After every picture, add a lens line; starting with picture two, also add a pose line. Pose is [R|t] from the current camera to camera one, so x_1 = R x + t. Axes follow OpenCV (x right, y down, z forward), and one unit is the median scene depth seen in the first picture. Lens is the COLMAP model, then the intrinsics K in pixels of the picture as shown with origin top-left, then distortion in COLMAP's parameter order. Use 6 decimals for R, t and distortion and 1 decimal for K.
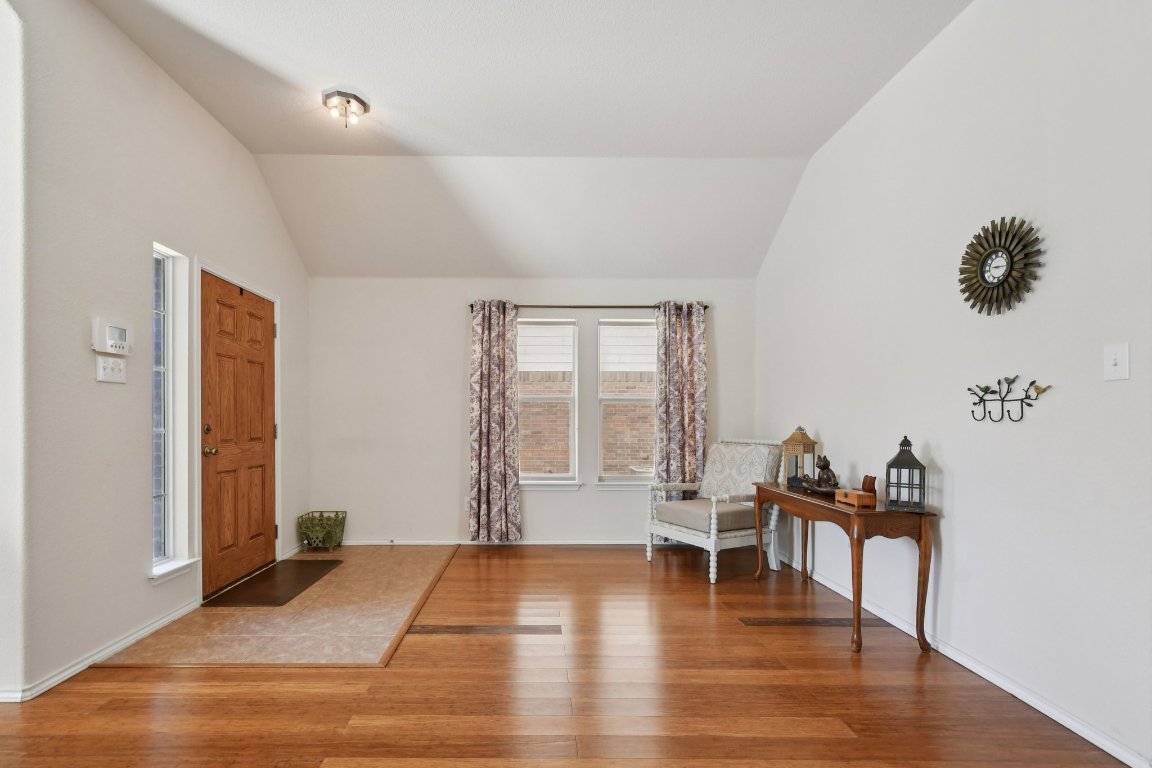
lens RADIAL K [[512.7, 0, 544.1], [0, 512.7, 430.9], [0, 0, 1]] dist [0.001057, -0.002468]
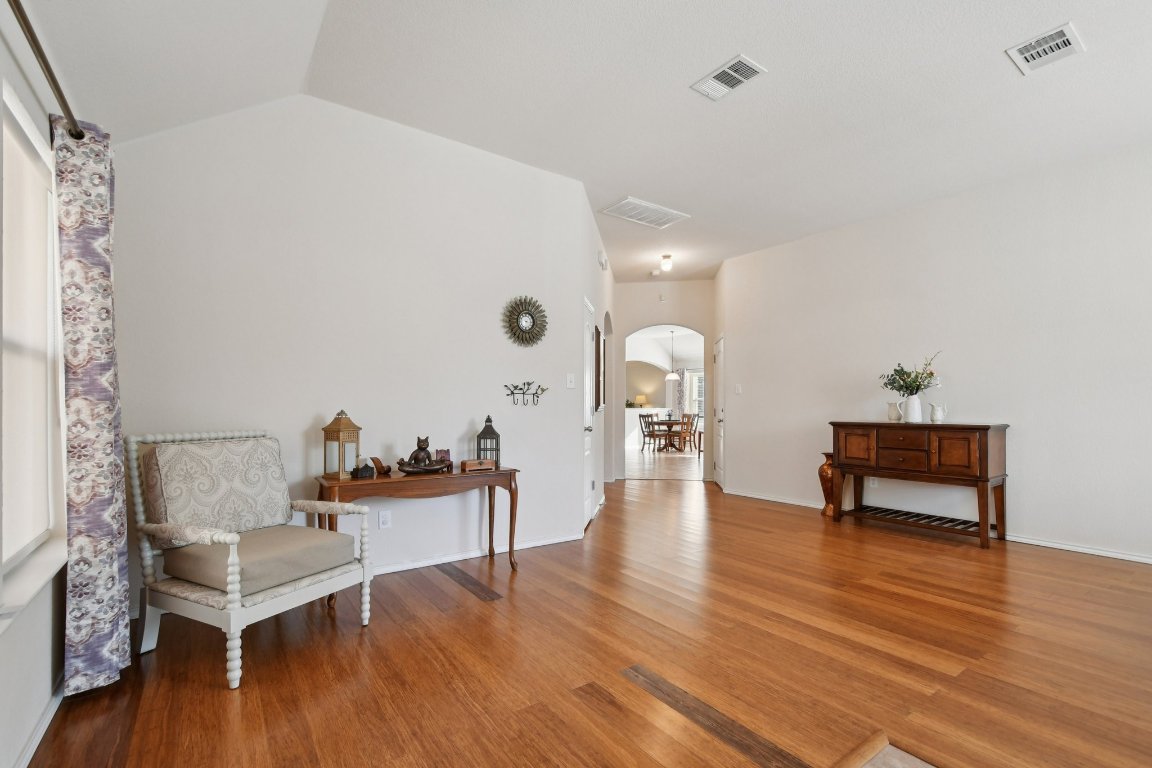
lens RADIAL K [[512.7, 0, 563.0], [0, 512.7, 399.4], [0, 0, 1]] dist [0.001057, -0.002468]
pose [[-0.552331, 0.005386, 0.833607, -0.506210], [0.011633, 0.999932, 0.001247, -0.028145], [-0.833543, 0.010386, -0.552356, 1.332973]]
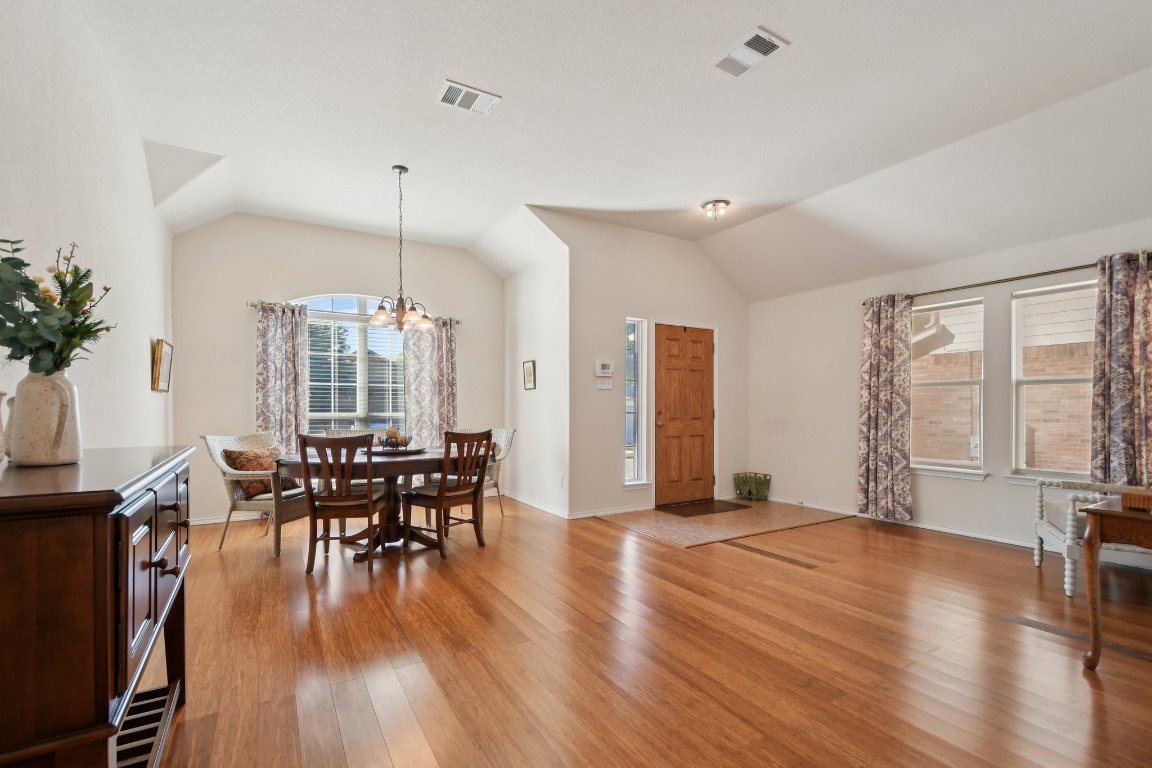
lens RADIAL K [[512.7, 0, 582.8], [0, 512.7, 413.4], [0, 0, 1]] dist [0.001057, -0.002468]
pose [[0.522669, 0.007986, -0.852498, 0.720977], [-0.013828, 0.999904, 0.000889, 0.004245], [0.852423, 0.011323, 0.522730, -0.159045]]
